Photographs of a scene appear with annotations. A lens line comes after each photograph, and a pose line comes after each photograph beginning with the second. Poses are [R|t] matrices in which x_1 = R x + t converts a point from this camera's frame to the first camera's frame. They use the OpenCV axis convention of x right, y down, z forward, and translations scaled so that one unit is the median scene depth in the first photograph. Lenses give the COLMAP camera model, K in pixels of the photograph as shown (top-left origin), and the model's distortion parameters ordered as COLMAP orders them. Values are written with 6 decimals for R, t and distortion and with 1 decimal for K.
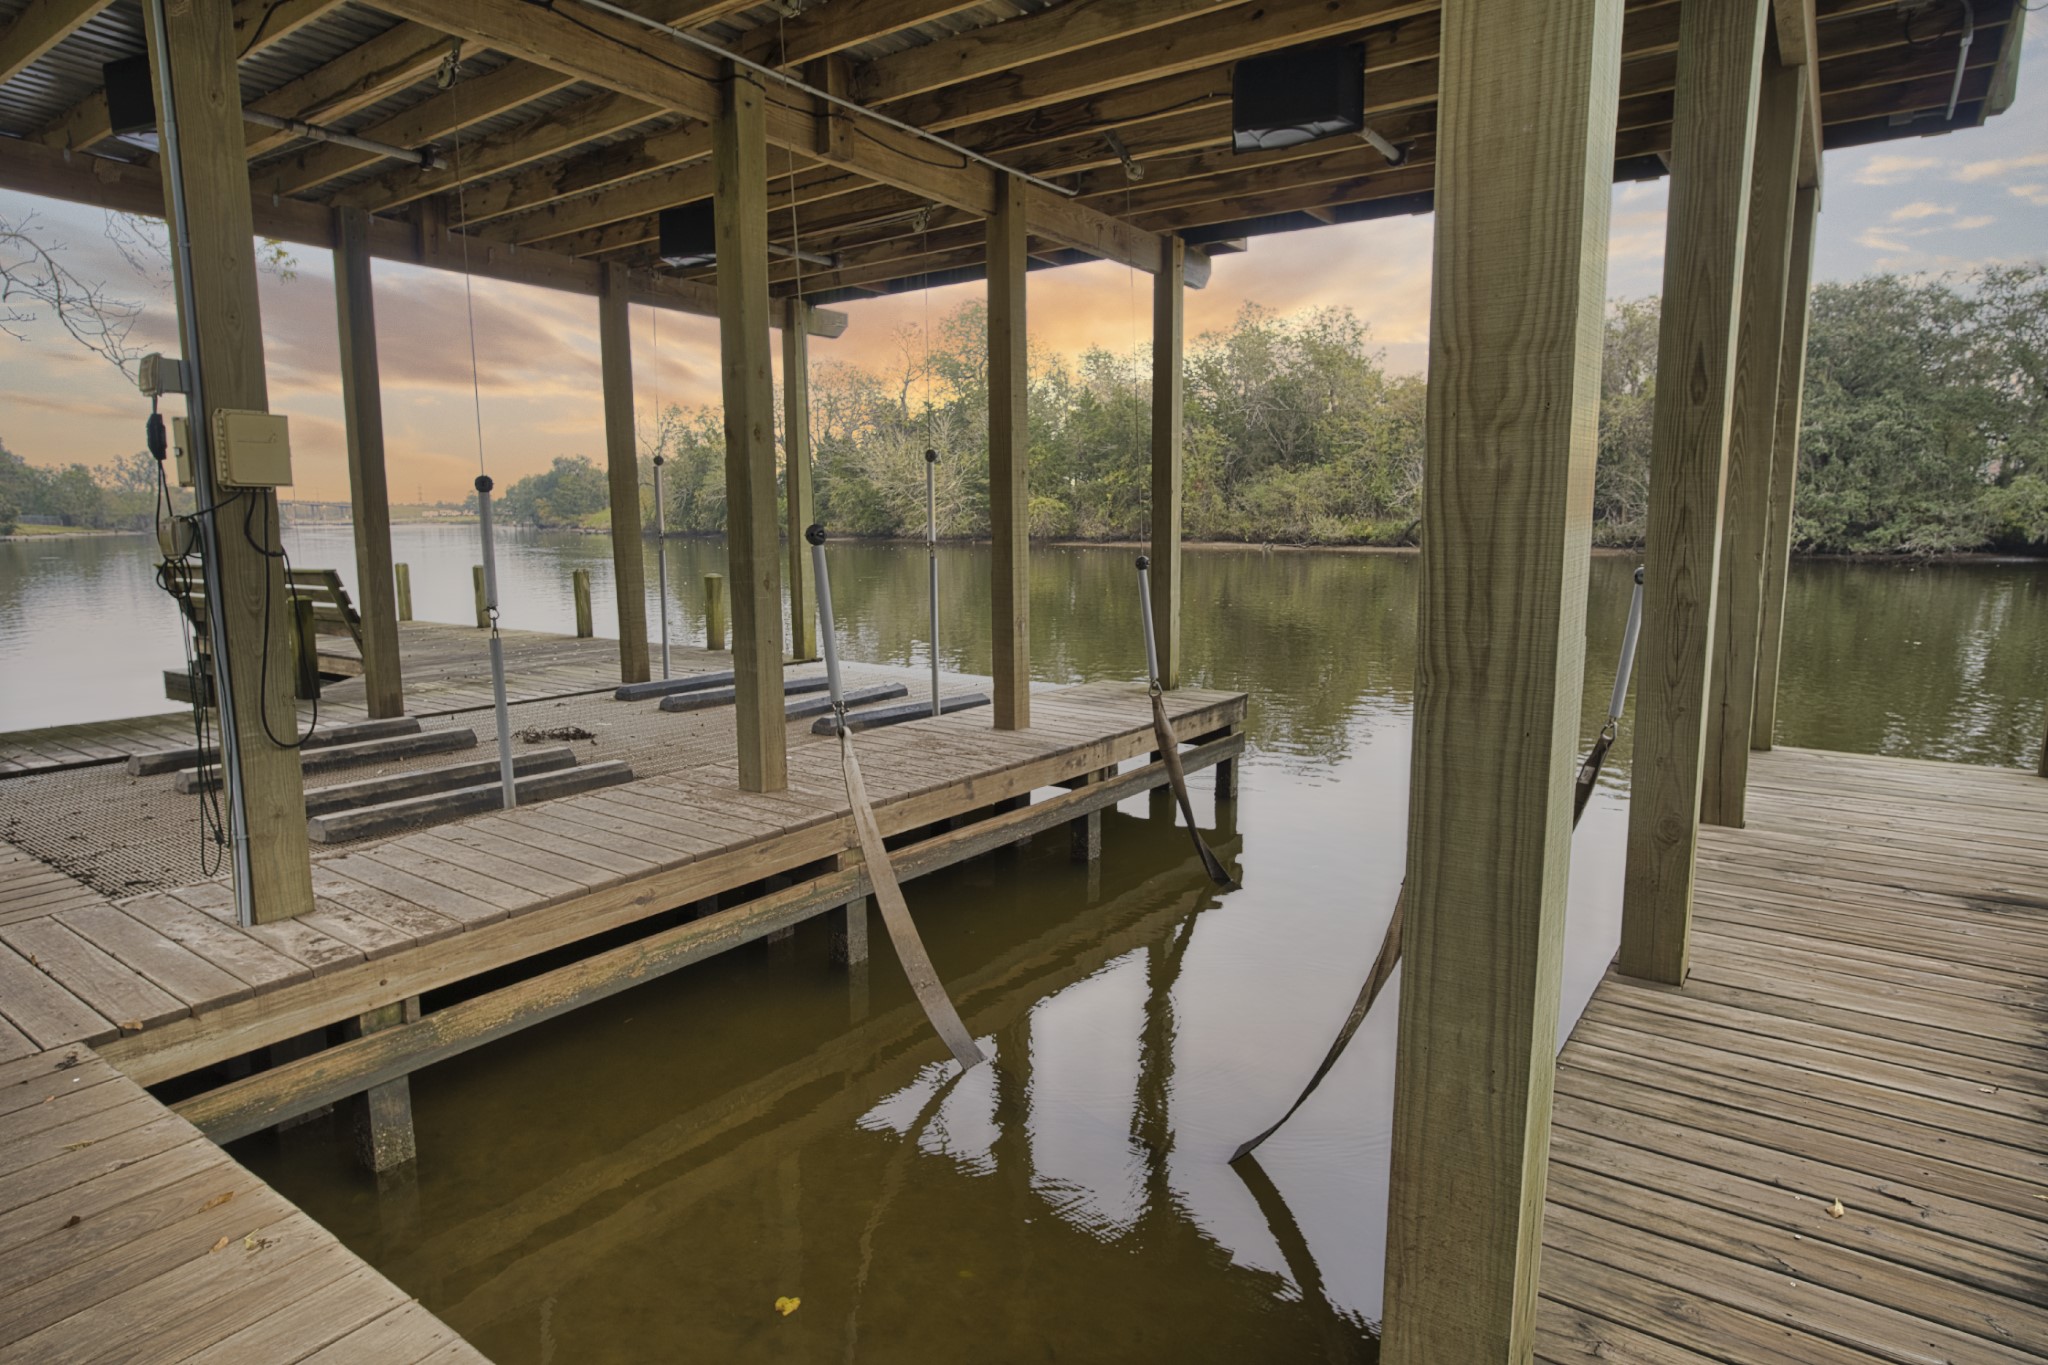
lens RADIAL K [[1154.2, 0, 1018.9], [0, 1154.2, 679.5], [0, 0, 1]] dist [-0.037553, 0.027128]
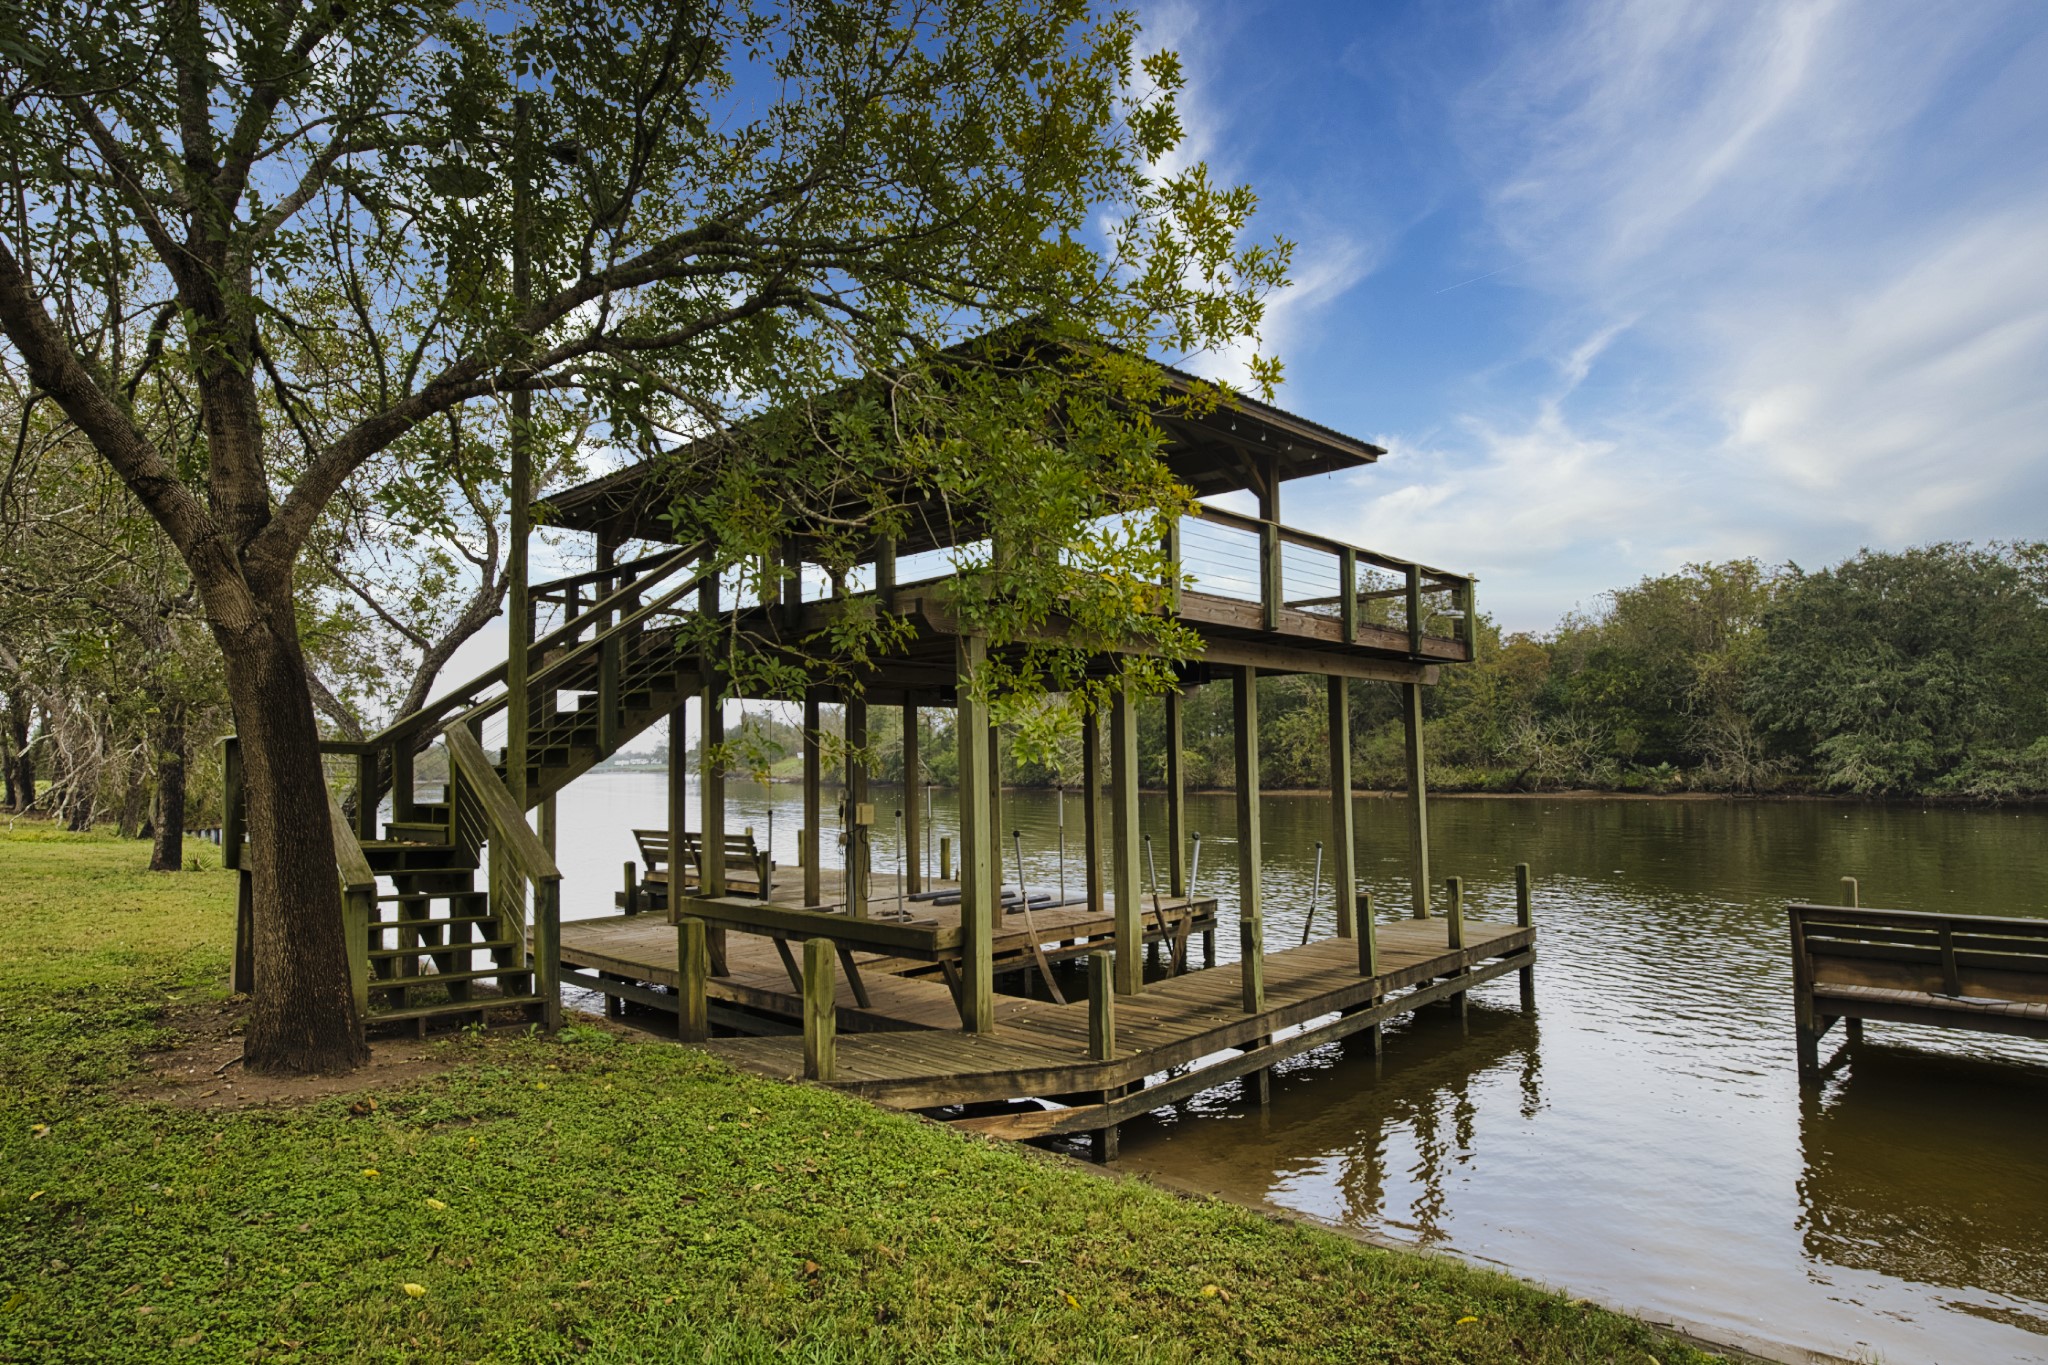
lens RADIAL K [[1154.2, 0, 1018.9], [0, 1154.2, 679.5], [0, 0, 1]] dist [-0.037553, 0.027128]
pose [[0.991049, -0.020943, -0.131846, 0.022144], [-0.006868, 0.978311, -0.207028, 0.009967], [0.133322, 0.206081, 0.969410, -0.188902]]
